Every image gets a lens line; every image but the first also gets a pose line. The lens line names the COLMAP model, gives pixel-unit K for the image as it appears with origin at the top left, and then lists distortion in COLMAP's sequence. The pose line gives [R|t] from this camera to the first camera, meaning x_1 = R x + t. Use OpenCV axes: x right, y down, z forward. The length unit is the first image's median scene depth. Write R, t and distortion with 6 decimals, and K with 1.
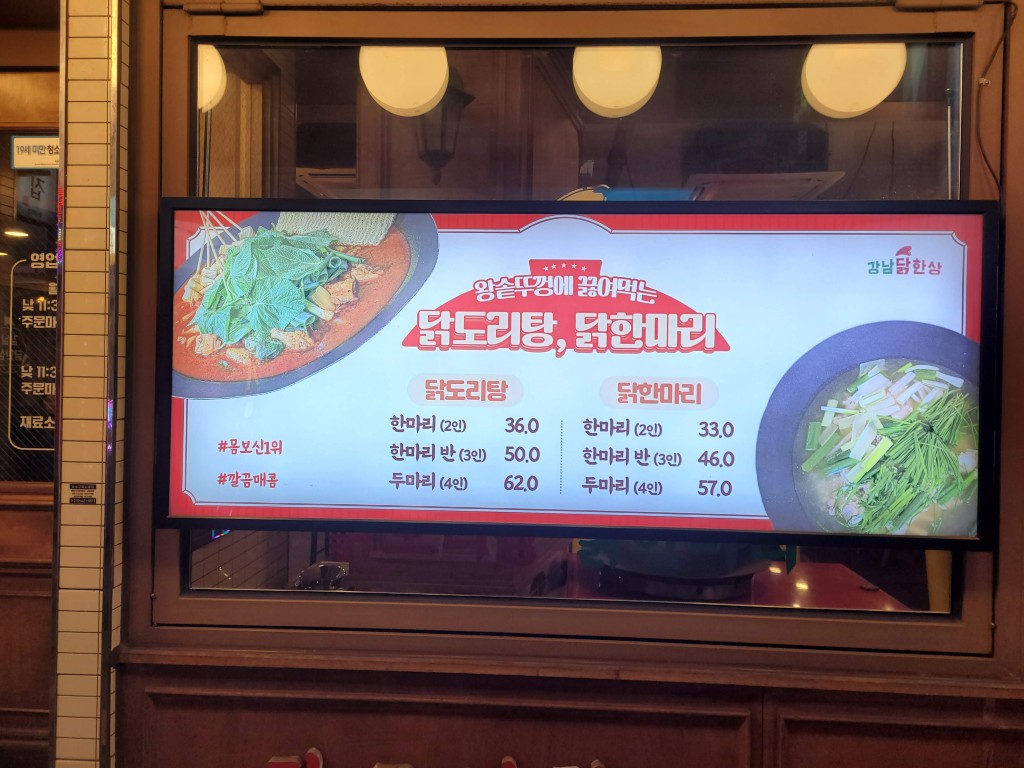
lens RADIAL K [[792.0, 0, 514.8], [0, 792.0, 382.3], [0, 0, 1]] dist [0.010718, -0.003067]
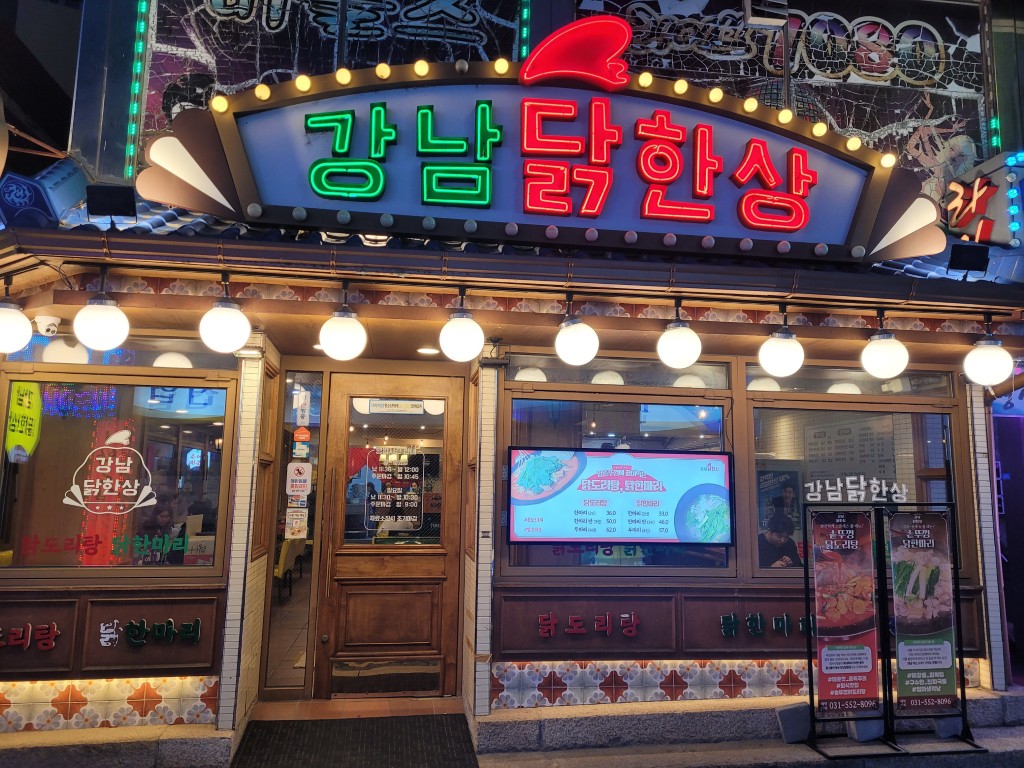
lens RADIAL K [[792.0, 0, 510.4], [0, 792.0, 385.4], [0, 0, 1]] dist [0.010718, -0.003067]
pose [[0.975005, 0.030145, 0.220127, -1.207369], [0.003206, 0.988741, -0.149602, 0.019978], [-0.222158, 0.146569, 0.963931, -2.347505]]
